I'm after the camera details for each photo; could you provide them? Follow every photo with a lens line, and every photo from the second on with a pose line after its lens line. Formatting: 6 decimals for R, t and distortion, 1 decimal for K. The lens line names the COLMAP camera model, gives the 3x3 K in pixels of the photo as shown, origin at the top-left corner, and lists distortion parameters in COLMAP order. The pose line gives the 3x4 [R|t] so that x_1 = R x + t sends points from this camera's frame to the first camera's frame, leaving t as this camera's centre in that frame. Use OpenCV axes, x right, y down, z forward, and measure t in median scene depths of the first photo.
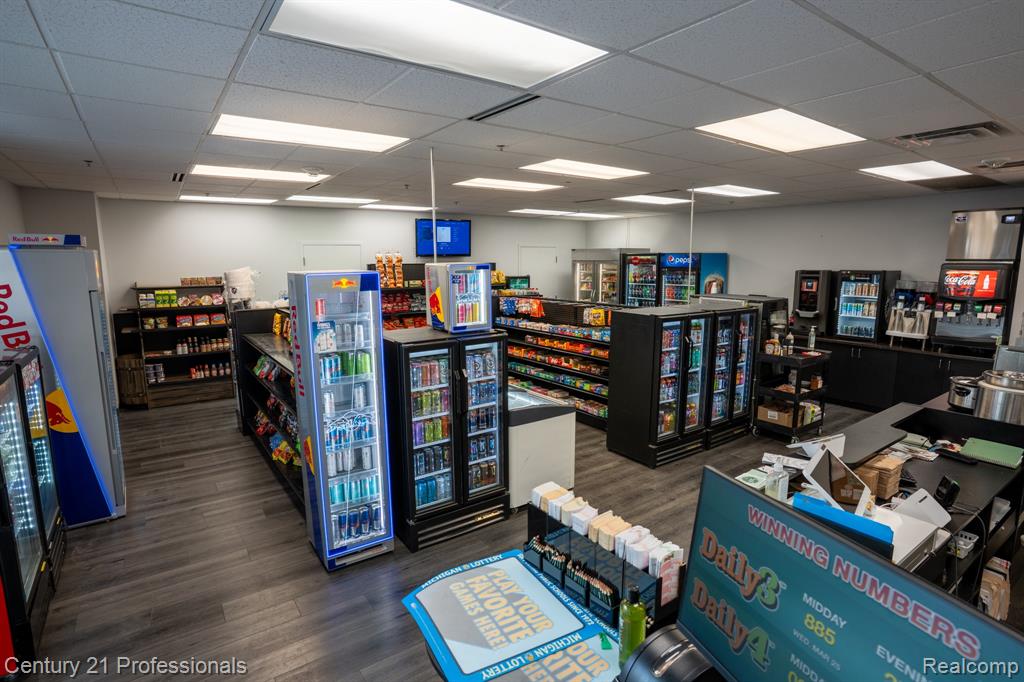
lens RADIAL K [[520.5, 0, 507.8], [0, 520.5, 342.8], [0, 0, 1]] dist [-0.066516, 0.035175]
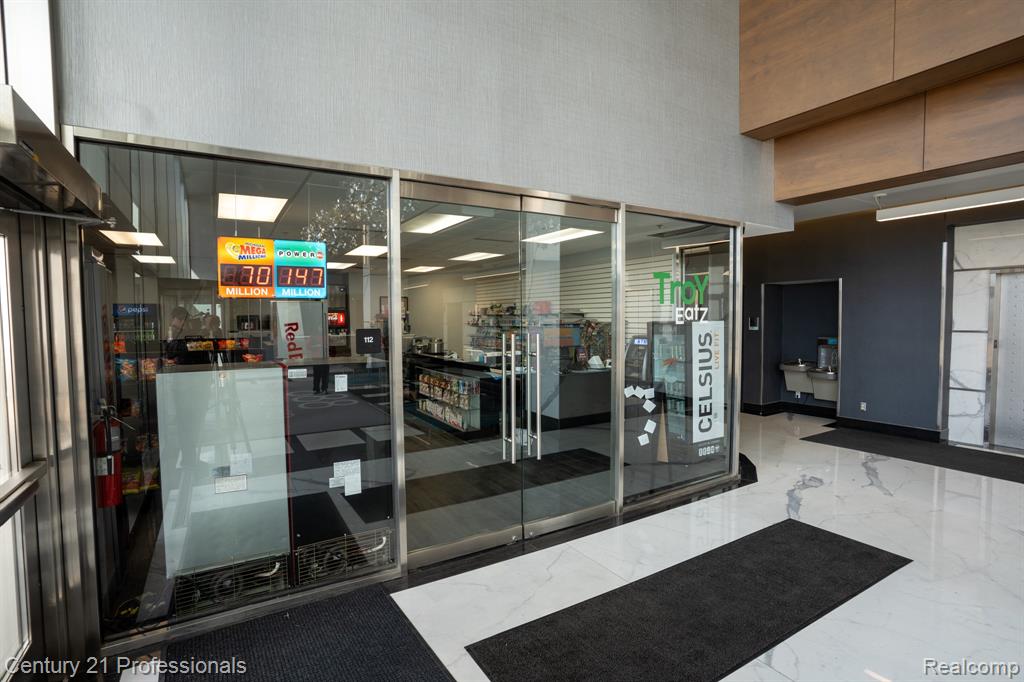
lens RADIAL K [[502.3, 0, 511.2], [0, 502.3, 342.0], [0, 0, 1]] dist [-0.069064, 0.028047]
pose [[0.063483, -0.046134, 0.996916, -1.102695], [0.167346, 0.985279, 0.034939, 0.026972], [-0.983852, 0.164612, 0.070269, 0.151041]]
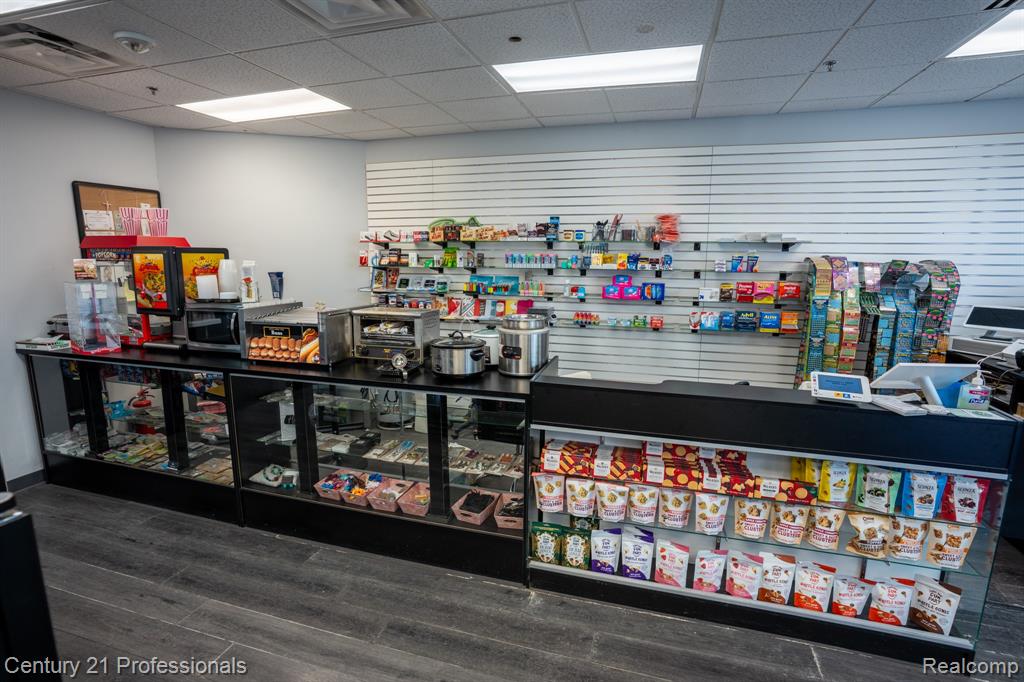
lens RADIAL K [[502.3, 0, 508.2], [0, 502.3, 337.4], [0, 0, 1]] dist [-0.069064, 0.028047]
pose [[-0.614468, -0.137554, 0.776858, 0.123431], [0.126873, 0.954639, 0.269385, -0.085175], [-0.778673, 0.264091, -0.569143, 0.803019]]
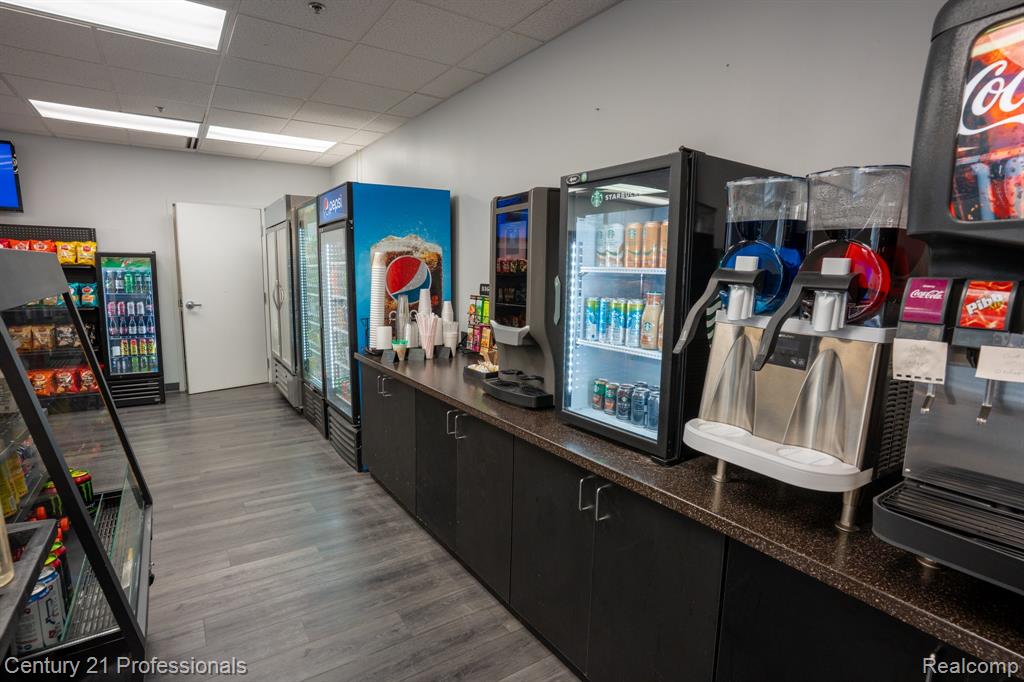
lens RADIAL K [[520.5, 0, 507.6], [0, 520.5, 340.7], [0, 0, 1]] dist [-0.066516, 0.035175]
pose [[0.999614, 0.018904, -0.020353, 0.771522], [-0.019386, 0.999530, -0.023730, -0.058769], [0.019895, 0.024115, 0.999511, 0.890851]]
